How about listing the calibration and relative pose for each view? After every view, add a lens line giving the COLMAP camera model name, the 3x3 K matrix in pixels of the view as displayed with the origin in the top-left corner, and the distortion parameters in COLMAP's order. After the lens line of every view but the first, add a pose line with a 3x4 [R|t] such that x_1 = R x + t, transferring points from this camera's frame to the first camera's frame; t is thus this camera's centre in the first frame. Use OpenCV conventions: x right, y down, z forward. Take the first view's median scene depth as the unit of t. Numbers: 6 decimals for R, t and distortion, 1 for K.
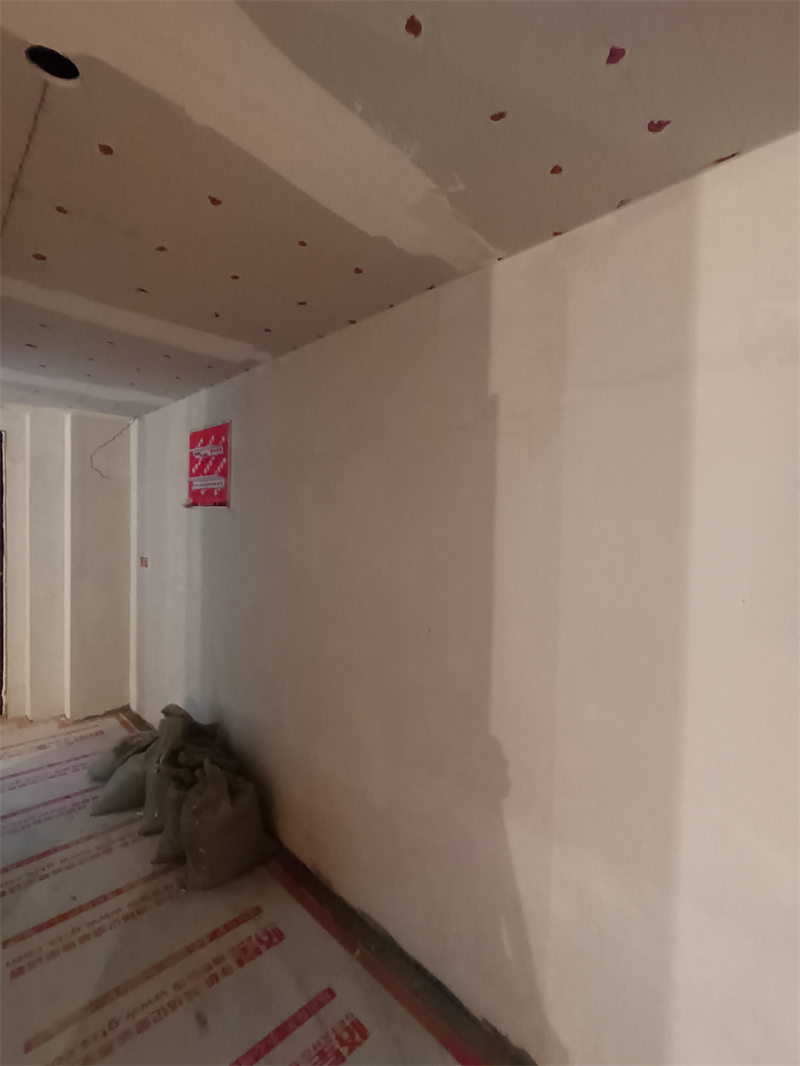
lens RADIAL K [[493.3, 0, 397.5], [0, 493.3, 536.1], [0, 0, 1]] dist [-0.007285, 0.004347]
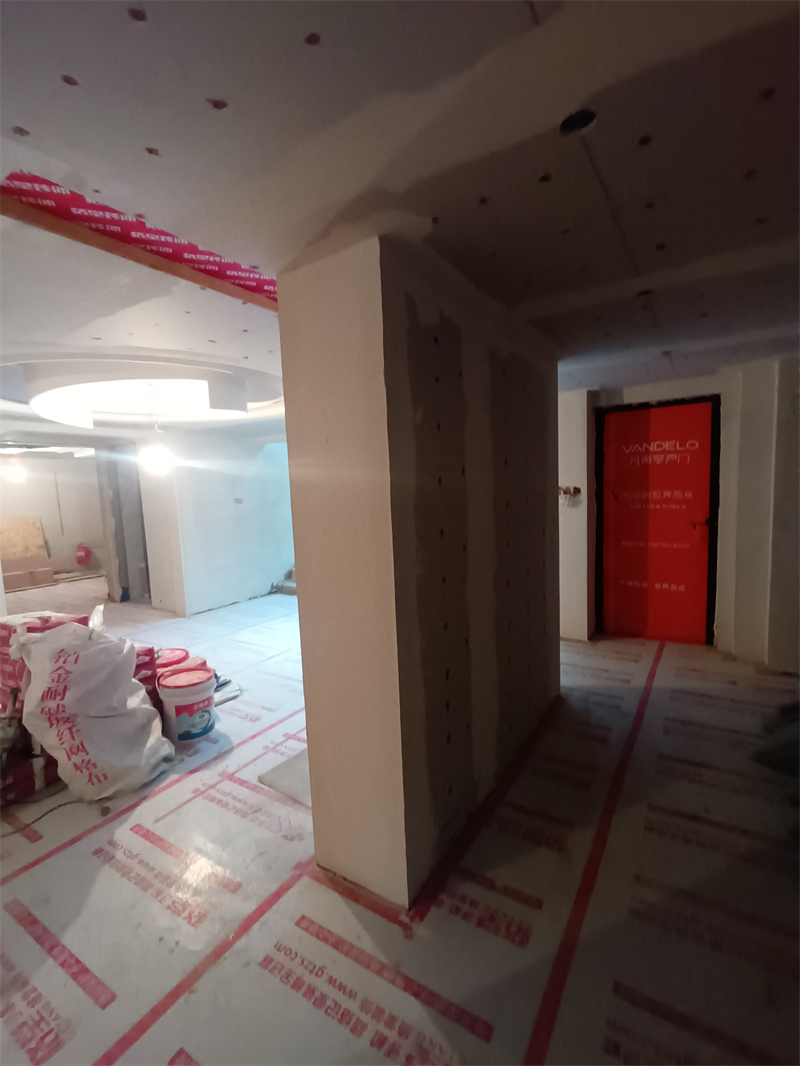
lens RADIAL K [[493.3, 0, 405.2], [0, 493.3, 533.8], [0, 0, 1]] dist [-0.007285, 0.004347]
pose [[0.216946, 0.068239, -0.973796, 0.210736], [0.022318, 0.996946, 0.074834, 0.004502], [0.975928, -0.037968, 0.214761, 0.094111]]
